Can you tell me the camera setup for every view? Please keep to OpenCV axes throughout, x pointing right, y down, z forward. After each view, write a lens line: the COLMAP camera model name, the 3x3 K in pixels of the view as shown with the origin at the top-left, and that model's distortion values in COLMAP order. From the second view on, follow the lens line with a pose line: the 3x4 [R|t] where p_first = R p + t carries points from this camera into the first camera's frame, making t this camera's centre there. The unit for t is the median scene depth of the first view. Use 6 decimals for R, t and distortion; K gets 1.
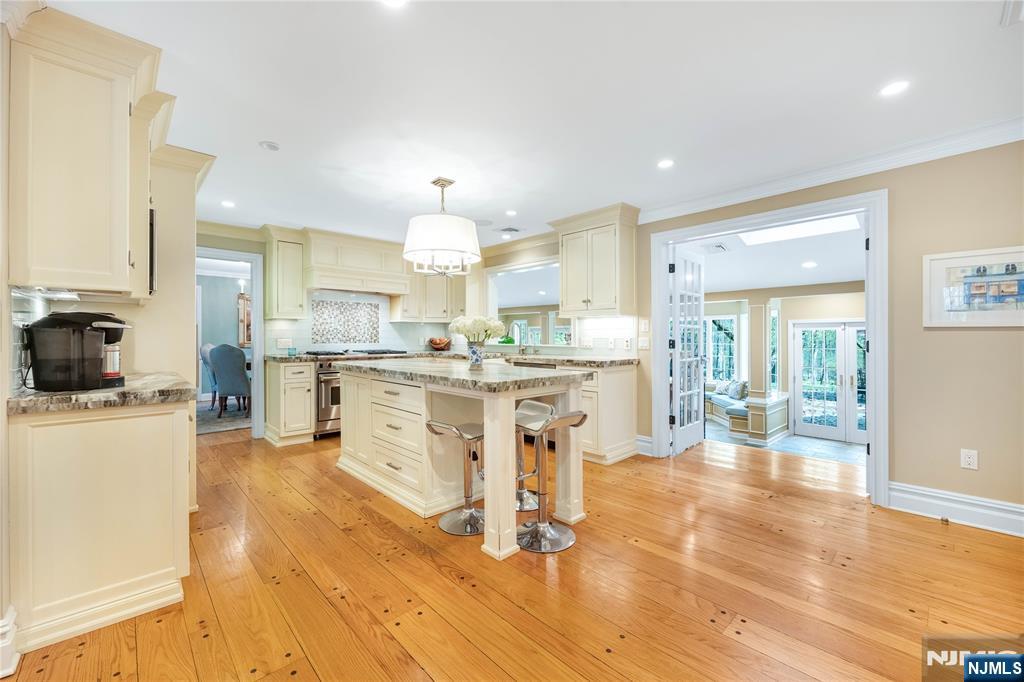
lens RADIAL K [[417.8, 0, 509.3], [0, 417.8, 326.7], [0, 0, 1]] dist [-0.001409, 0.000338]
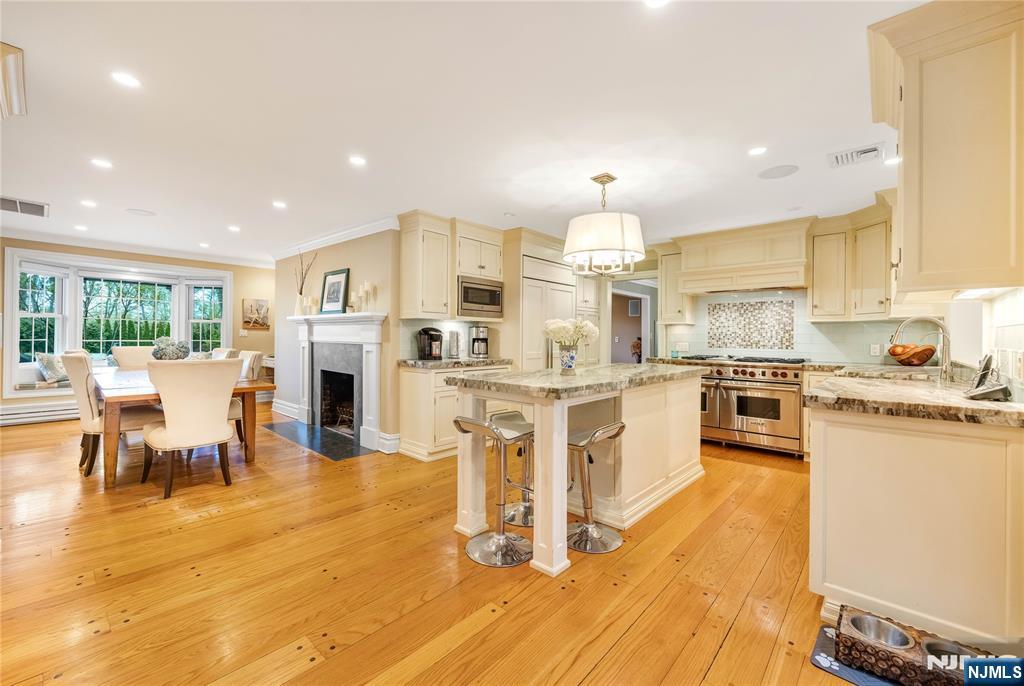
lens RADIAL K [[417.8, 0, 509.1], [0, 417.8, 331.8], [0, 0, 1]] dist [-0.001409, 0.000338]
pose [[0.081921, -0.013355, -0.996549, 0.488879], [0.014075, 0.999826, -0.012242, 0.008315], [0.996539, -0.013023, 0.082095, 0.444121]]
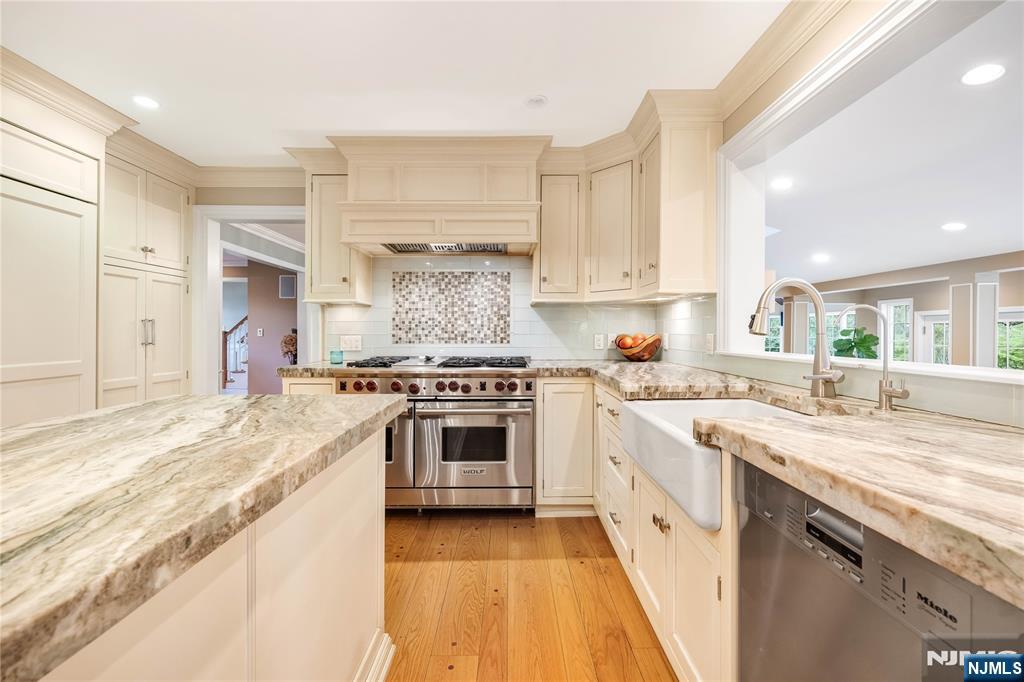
lens RADIAL K [[417.8, 0, 510.4], [0, 417.8, 331.2], [0, 0, 1]] dist [-0.001409, 0.000338]
pose [[0.731290, -0.001575, -0.682065, 0.067115], [0.016169, 0.999756, 0.015028, 0.016373], [0.681875, -0.022018, 0.731137, 0.675757]]
